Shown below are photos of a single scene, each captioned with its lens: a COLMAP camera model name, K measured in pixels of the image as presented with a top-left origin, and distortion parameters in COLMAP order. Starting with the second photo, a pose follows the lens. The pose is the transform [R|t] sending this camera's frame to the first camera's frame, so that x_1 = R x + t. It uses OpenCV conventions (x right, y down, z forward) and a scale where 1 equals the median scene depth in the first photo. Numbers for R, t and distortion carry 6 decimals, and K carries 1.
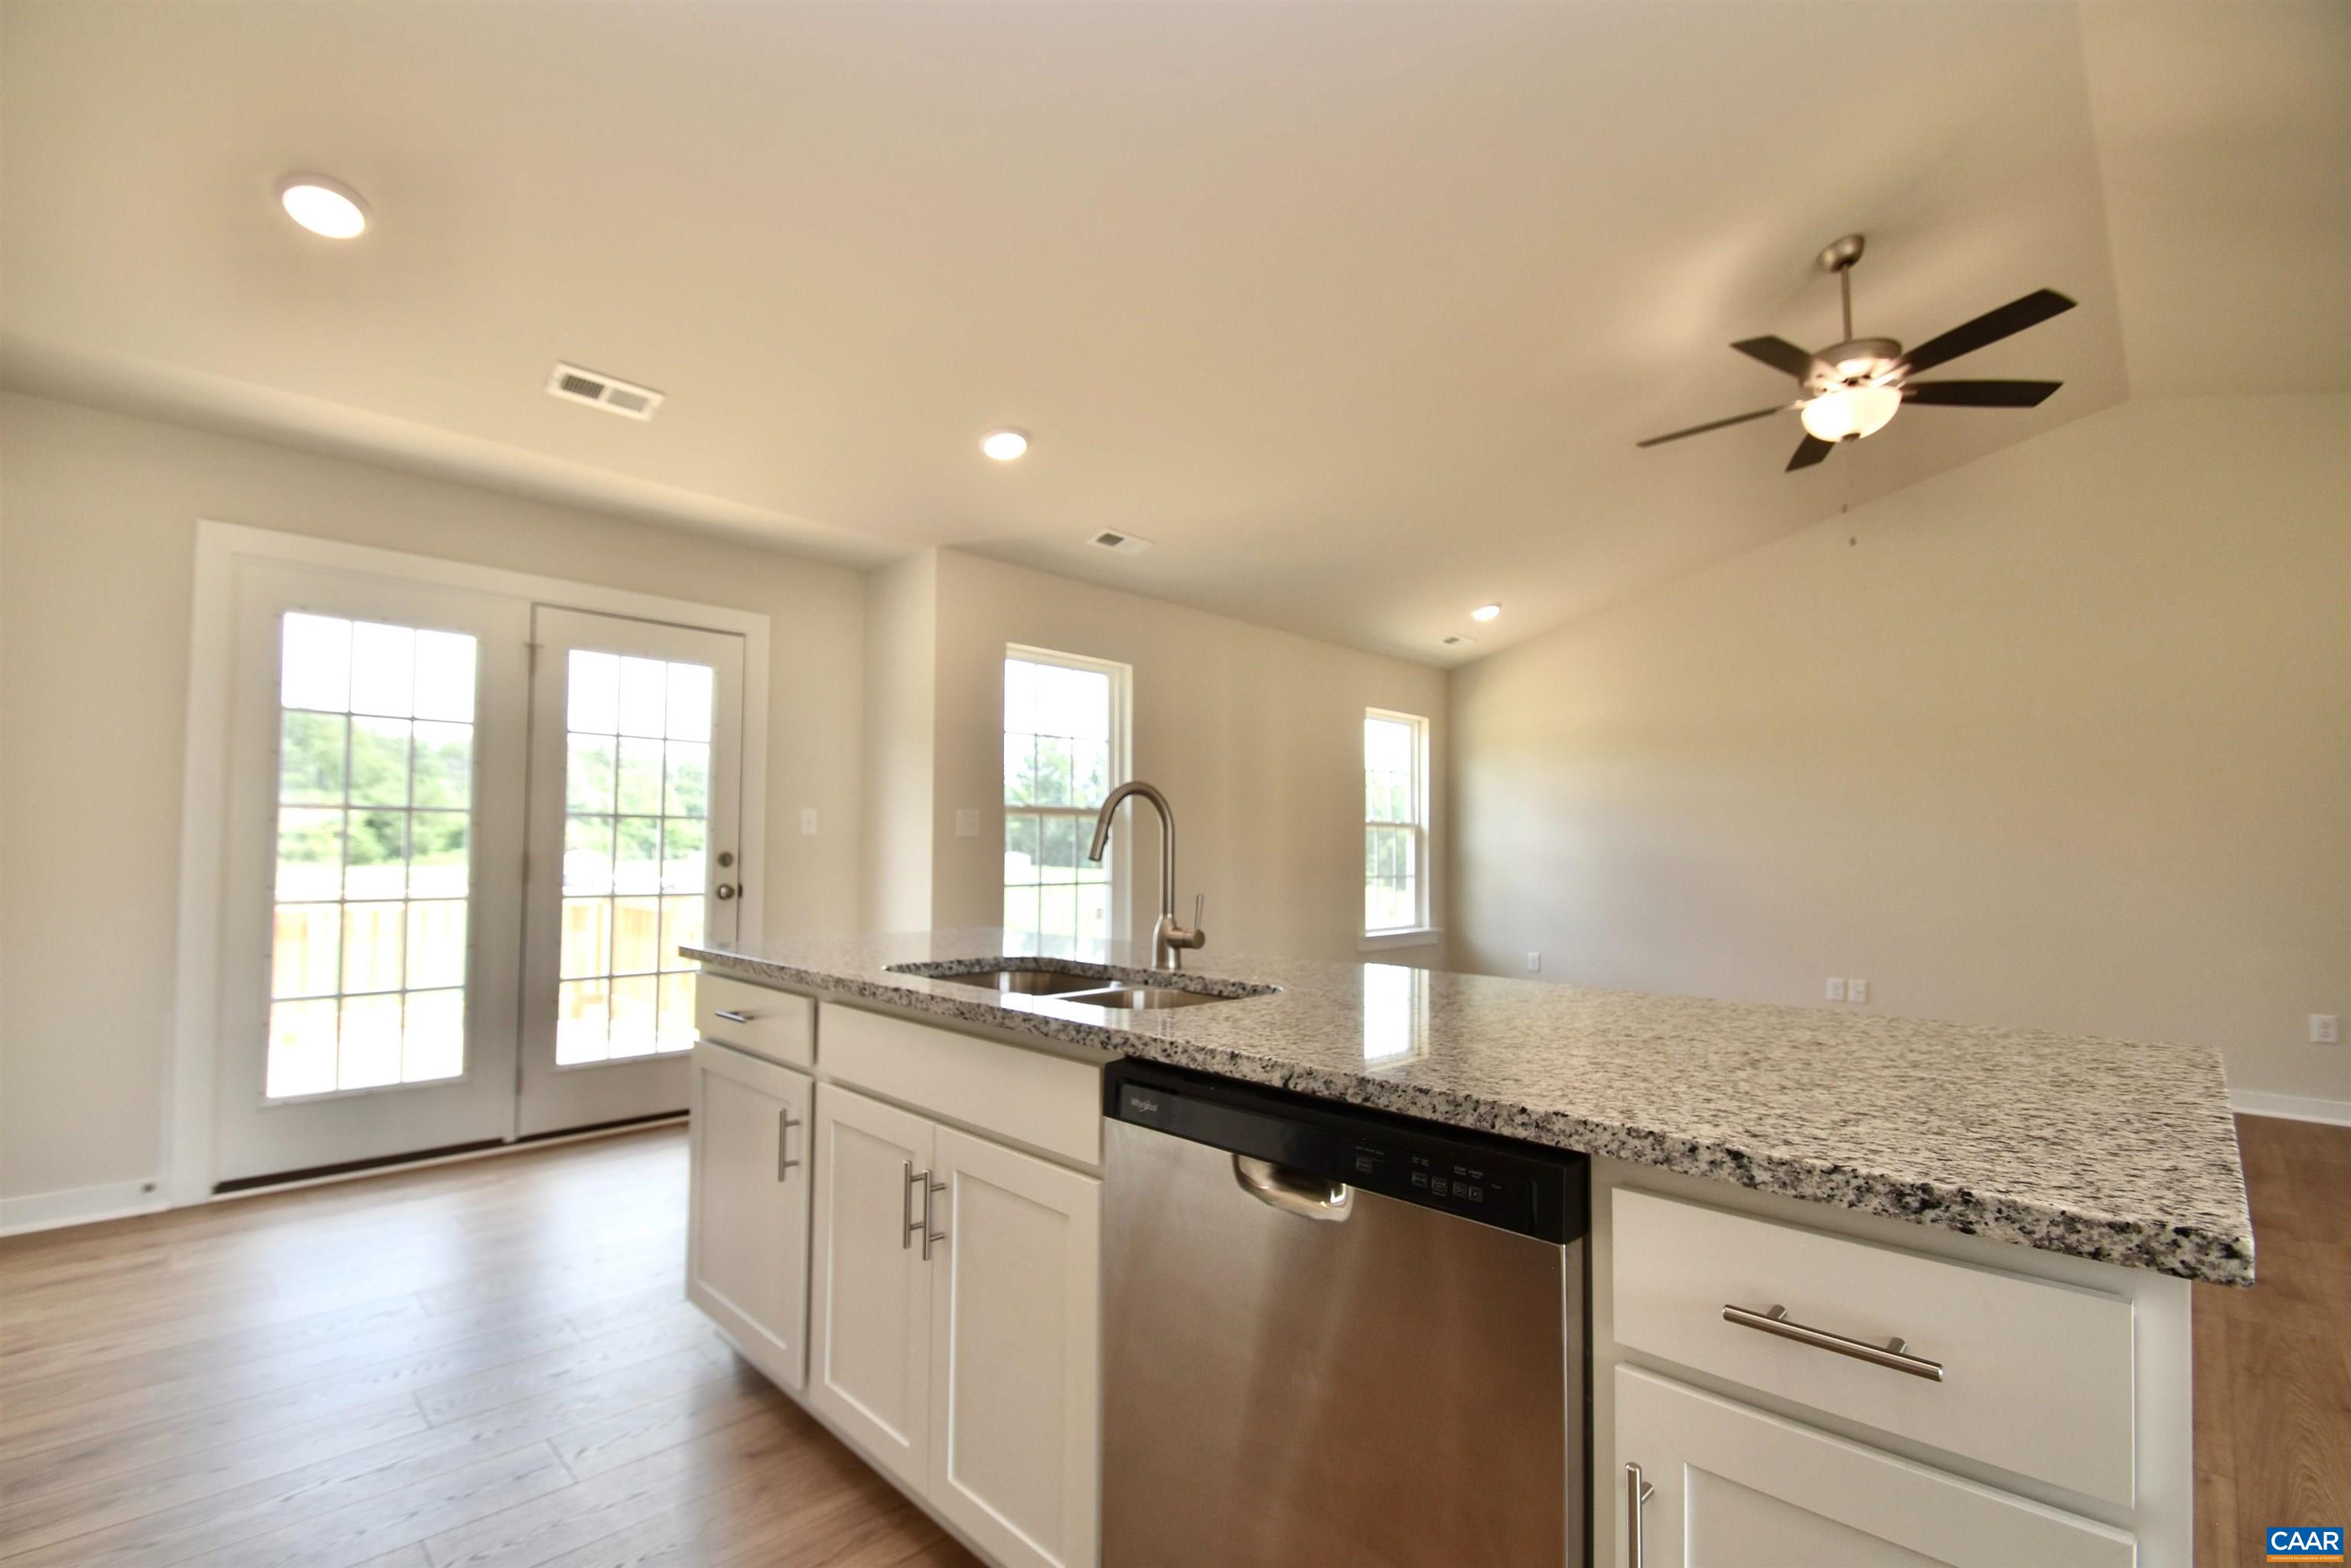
lens RADIAL K [[1023.6, 0, 1152.1], [0, 1023.6, 813.8], [0, 0, 1]] dist [0.007045, -0.012167]
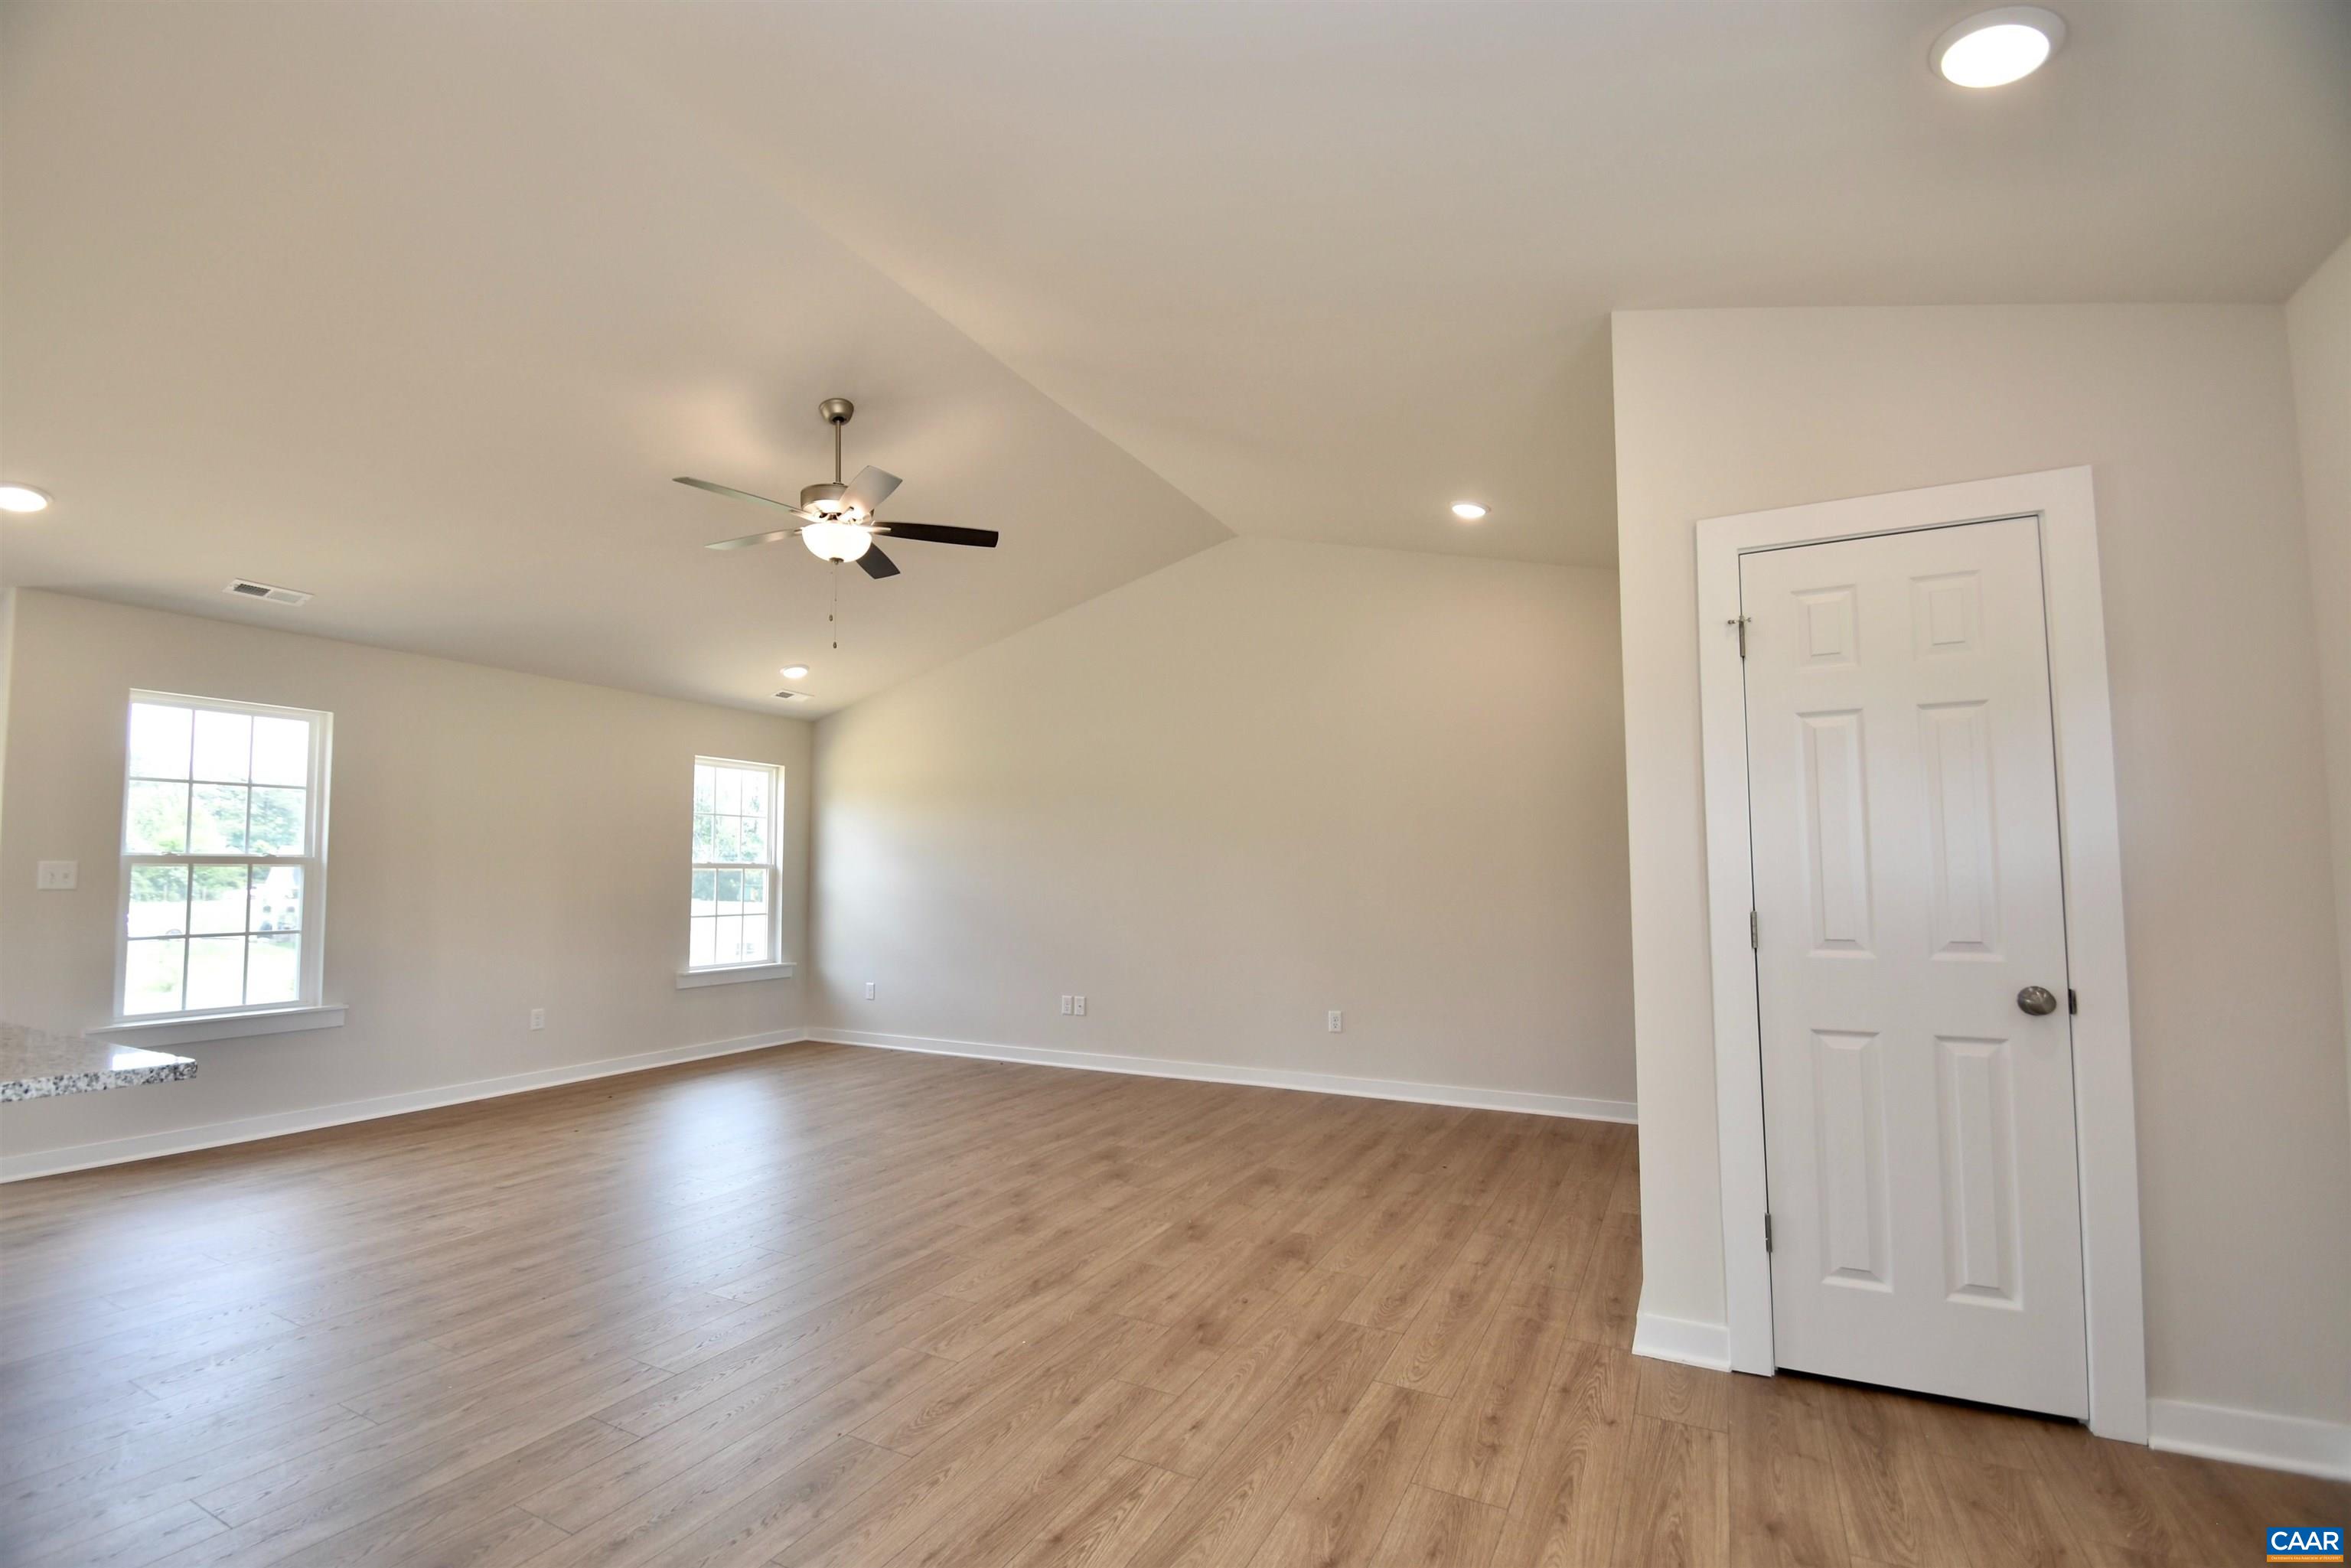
lens RADIAL K [[1023.6, 0, 1152.1], [0, 1023.6, 813.8], [0, 0, 1]] dist [0.007045, -0.012167]
pose [[0.954805, 0.008264, 0.297117, 0.690711], [0.000181, 0.999597, -0.028382, -0.027674], [-0.297232, 0.027153, 0.954419, -0.287862]]
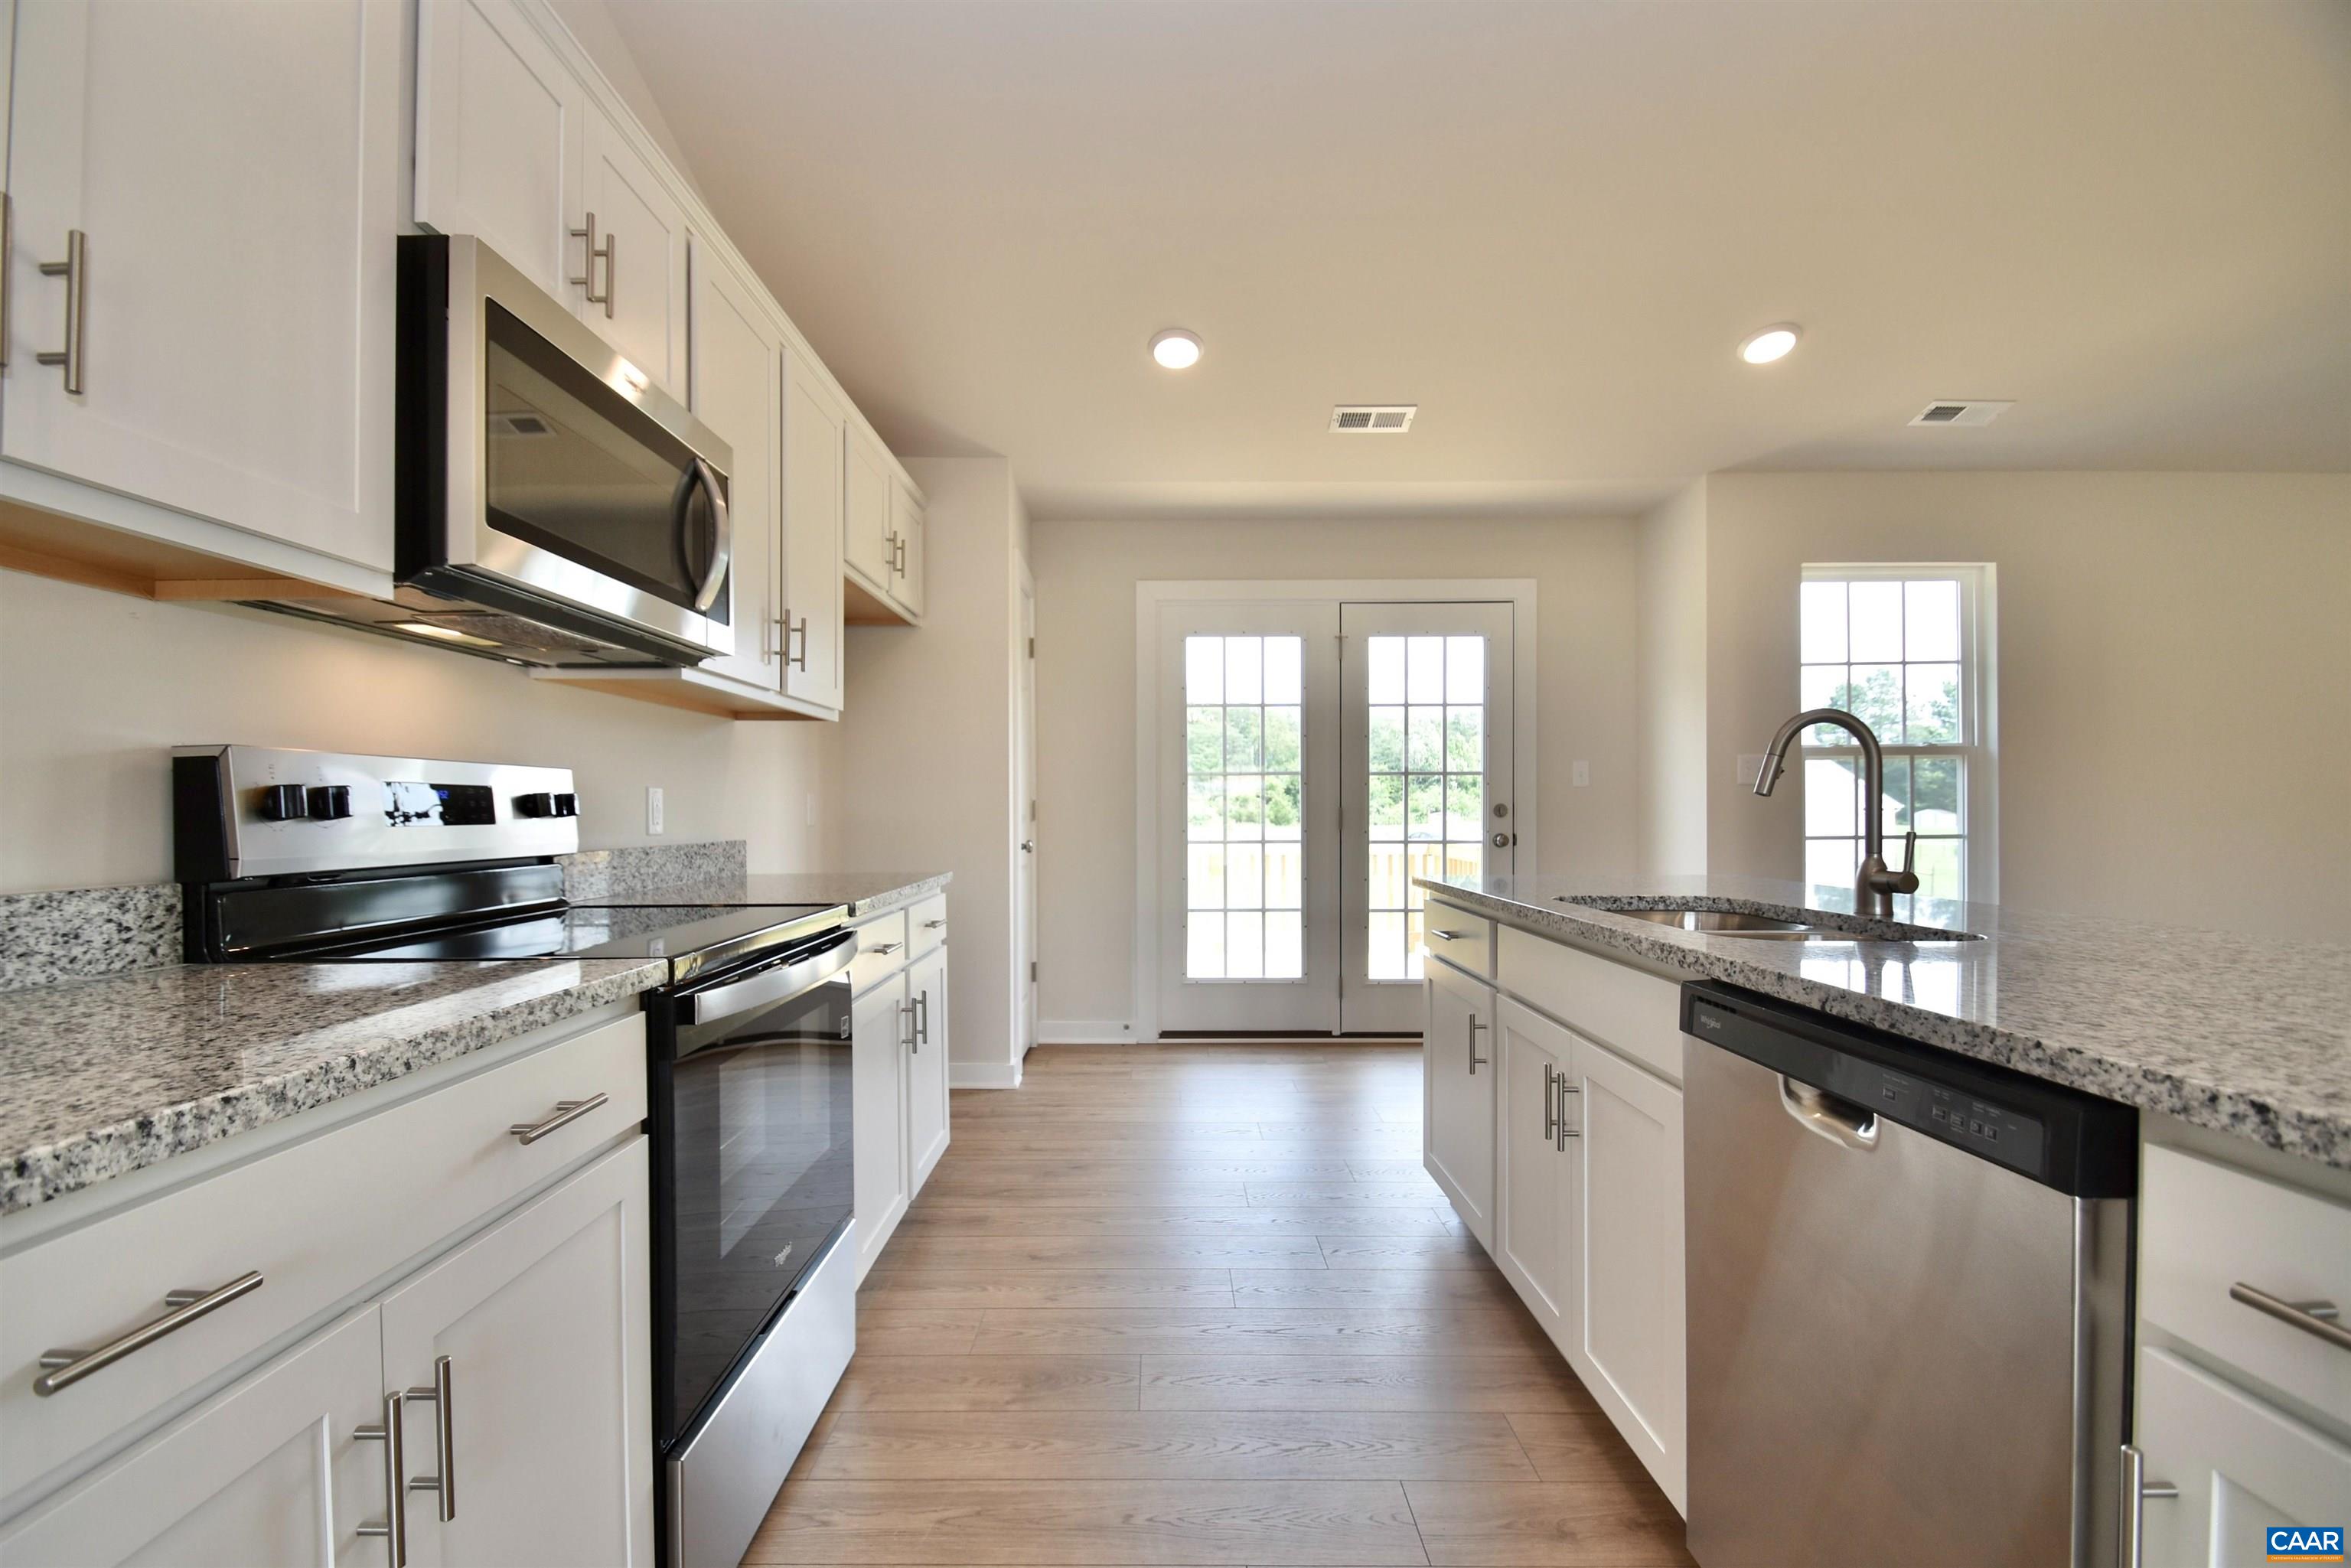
lens RADIAL K [[1023.6, 0, 1152.1], [0, 1023.6, 813.8], [0, 0, 1]] dist [0.007045, -0.012167]
pose [[0.706743, -0.008319, -0.707422, 0.118360], [0.035857, 0.999067, 0.024074, 0.010707], [0.706562, -0.042380, 0.706381, -0.042675]]
